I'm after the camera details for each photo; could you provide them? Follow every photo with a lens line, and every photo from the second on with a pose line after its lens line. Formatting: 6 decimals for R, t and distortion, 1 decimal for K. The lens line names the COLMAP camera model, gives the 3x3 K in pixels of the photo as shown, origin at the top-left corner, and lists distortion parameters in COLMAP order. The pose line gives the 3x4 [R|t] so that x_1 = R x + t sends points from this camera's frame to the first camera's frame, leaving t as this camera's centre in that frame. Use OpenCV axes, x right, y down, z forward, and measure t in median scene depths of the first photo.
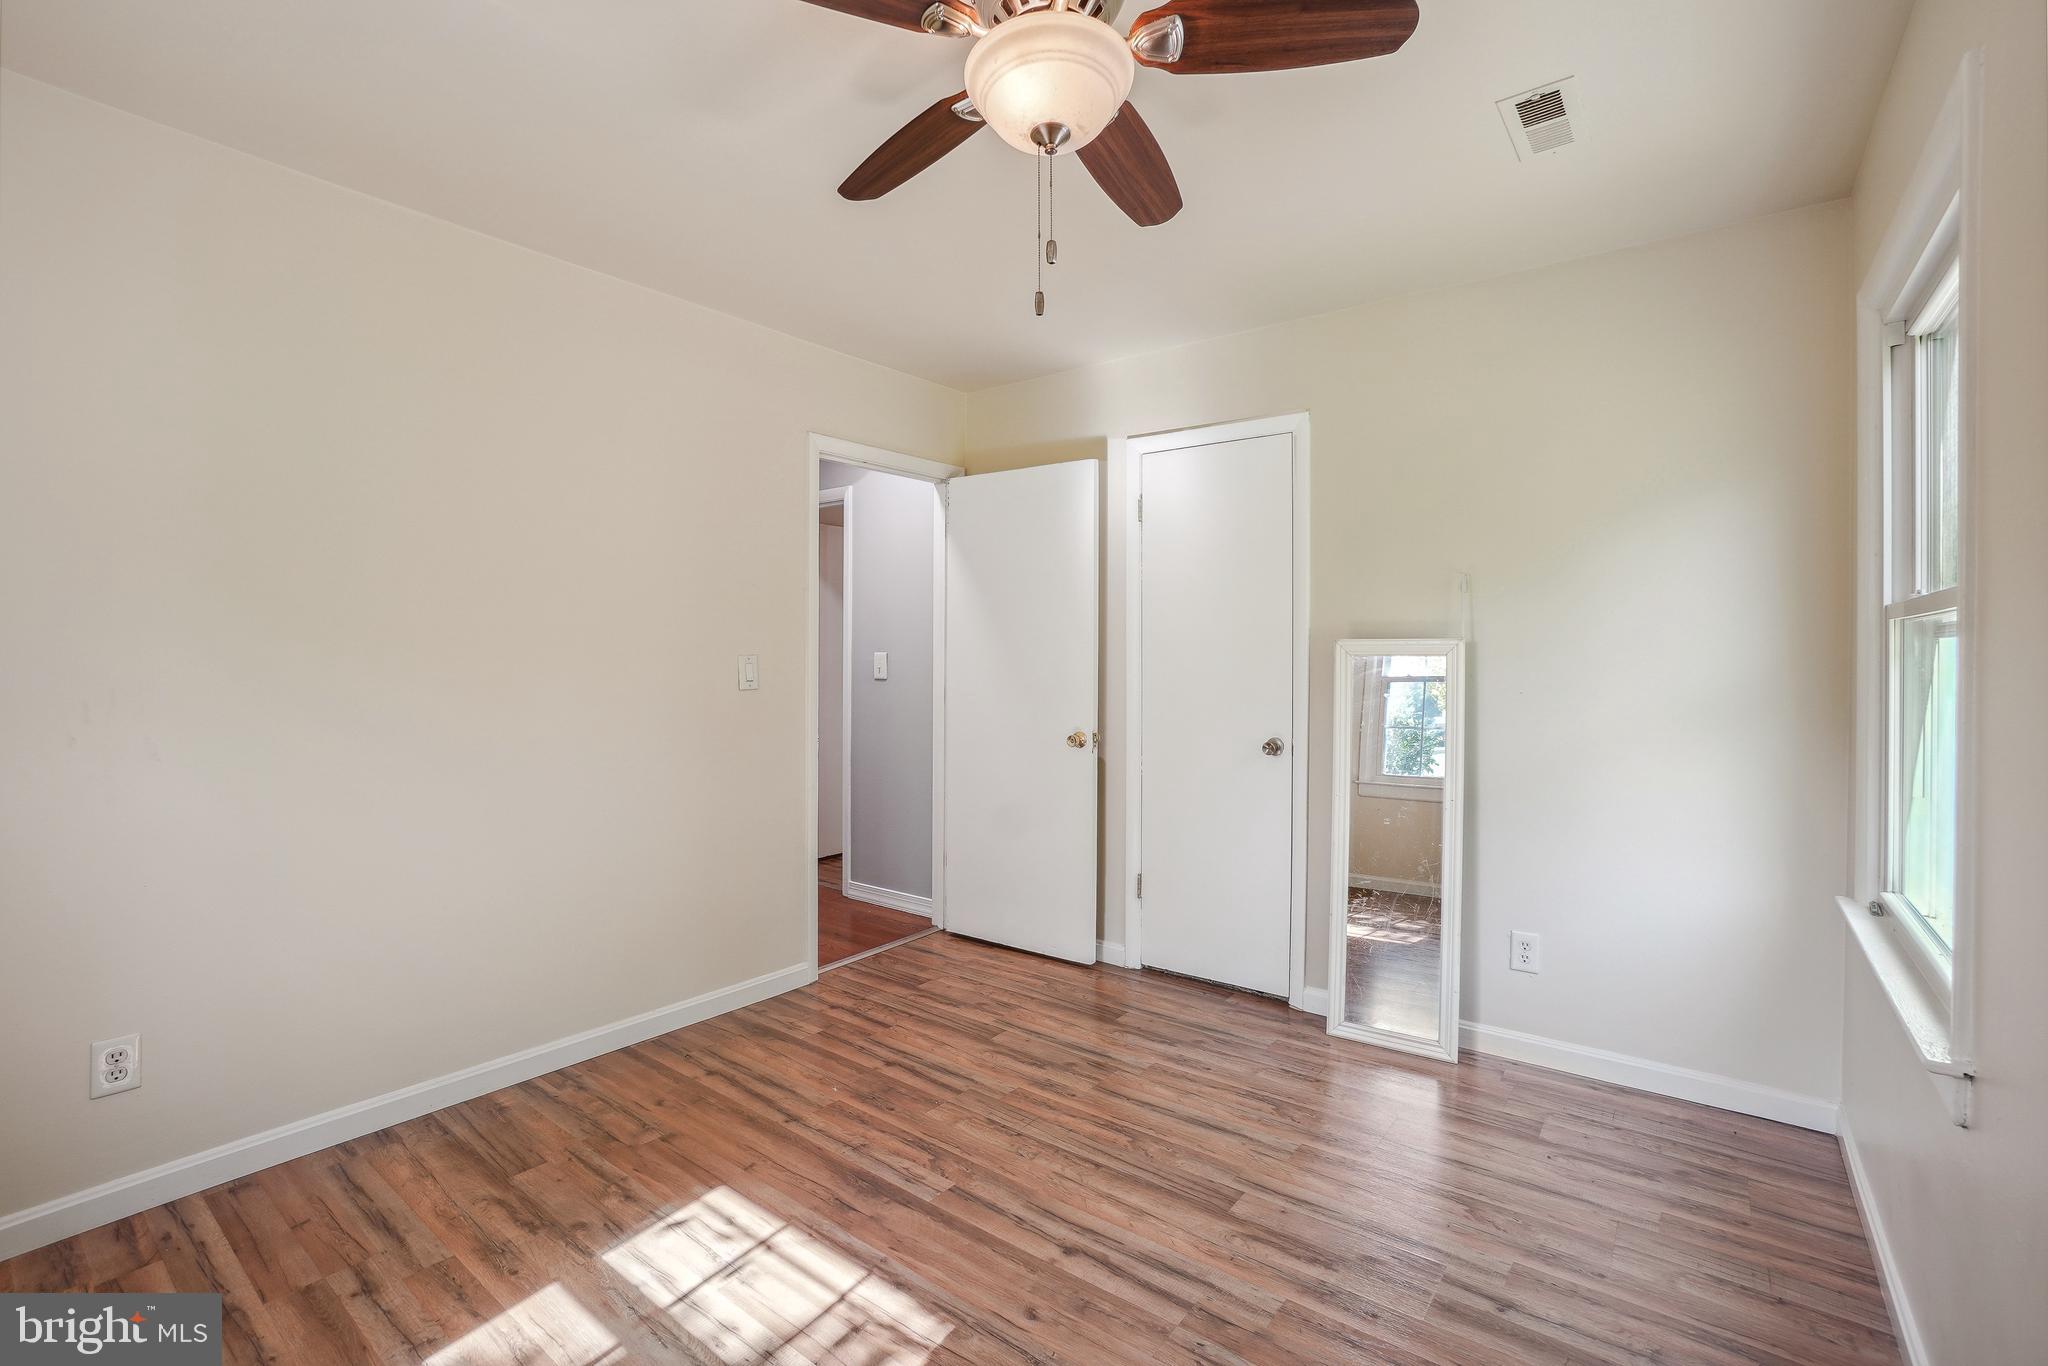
lens RADIAL K [[929.5, 0, 1004.6], [0, 929.5, 650.1], [0, 0, 1]] dist [-0.065241, 0.022506]
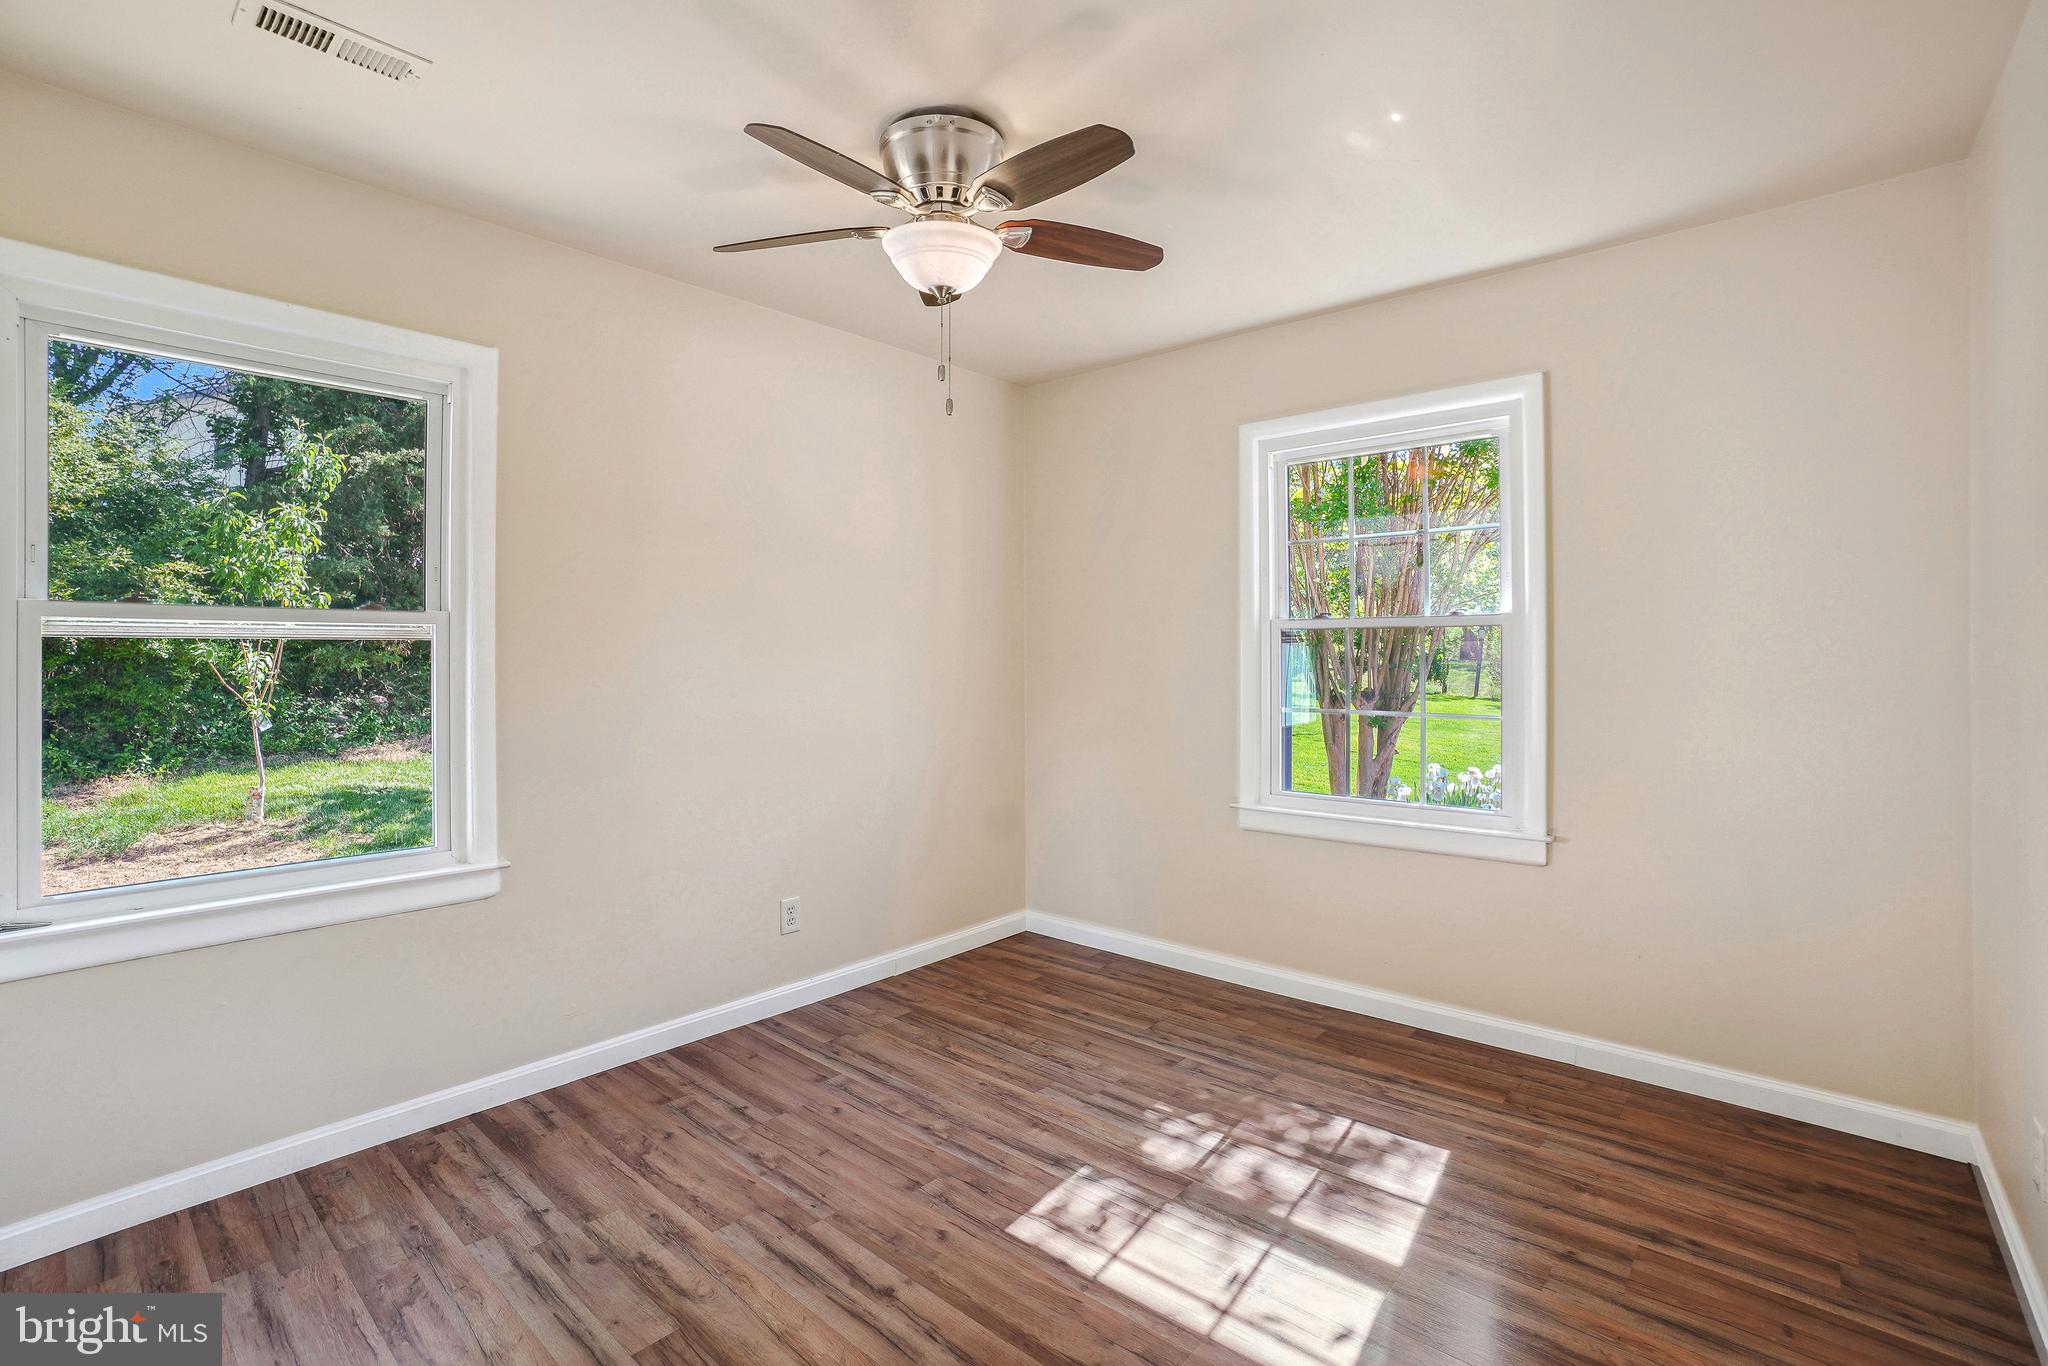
lens RADIAL K [[929.5, 0, 1004.6], [0, 929.5, 650.1], [0, 0, 1]] dist [-0.065241, 0.022506]
pose [[-0.998179, -0.000851, 0.060322, -0.106702], [-0.000974, 0.999997, -0.002025, 0.003384], [-0.060320, -0.002080, -0.998177, 1.958724]]
